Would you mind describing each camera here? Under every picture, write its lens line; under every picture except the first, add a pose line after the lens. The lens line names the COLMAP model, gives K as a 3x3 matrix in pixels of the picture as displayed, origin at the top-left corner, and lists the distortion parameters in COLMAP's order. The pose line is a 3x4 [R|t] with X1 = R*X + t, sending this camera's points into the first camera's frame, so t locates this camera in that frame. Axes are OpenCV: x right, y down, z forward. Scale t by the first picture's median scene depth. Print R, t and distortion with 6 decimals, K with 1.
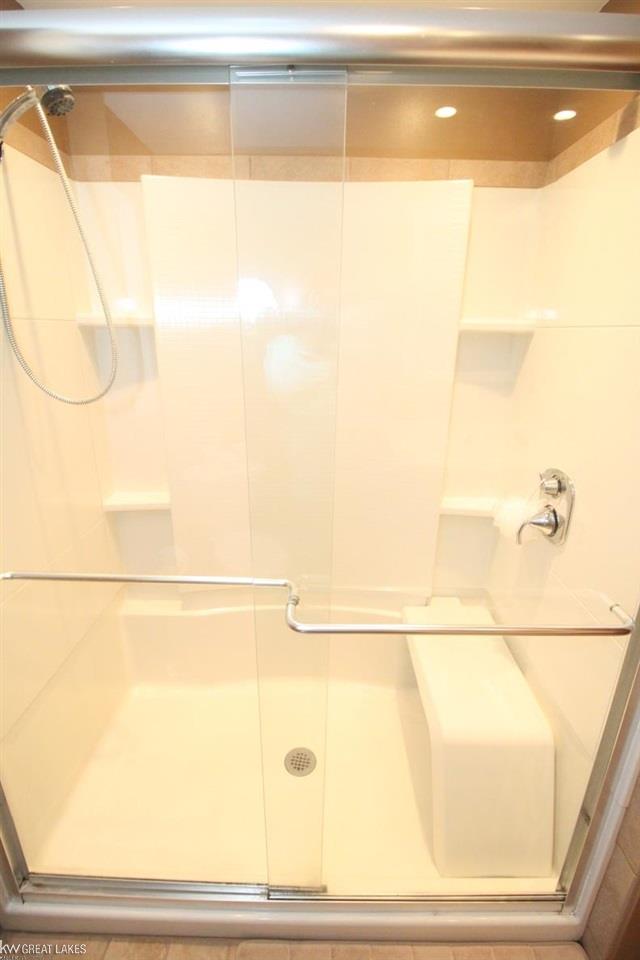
lens RADIAL K [[444.3, 0, 320.0], [0, 444.3, 480.0], [0, 0, 1]] dist [-0.001207, -0.009460]
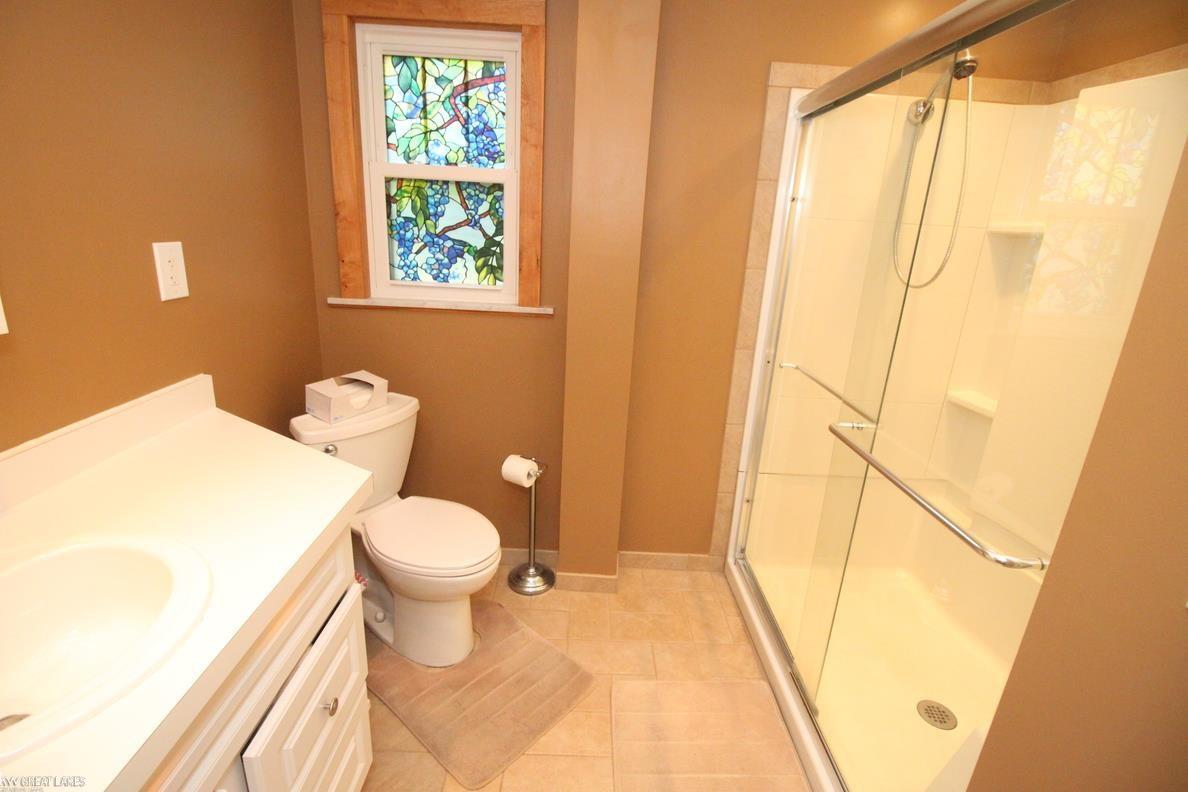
lens RADIAL K [[549.9, 0, 599.2], [0, 549.9, 394.9], [0, 0, 1]] dist [-0.001207, -0.009460]
pose [[0.039112, 0.292564, -0.955446, 0.962089], [-0.348555, 0.900113, 0.261352, 0.007204], [0.936472, 0.322804, 0.137180, 0.007235]]
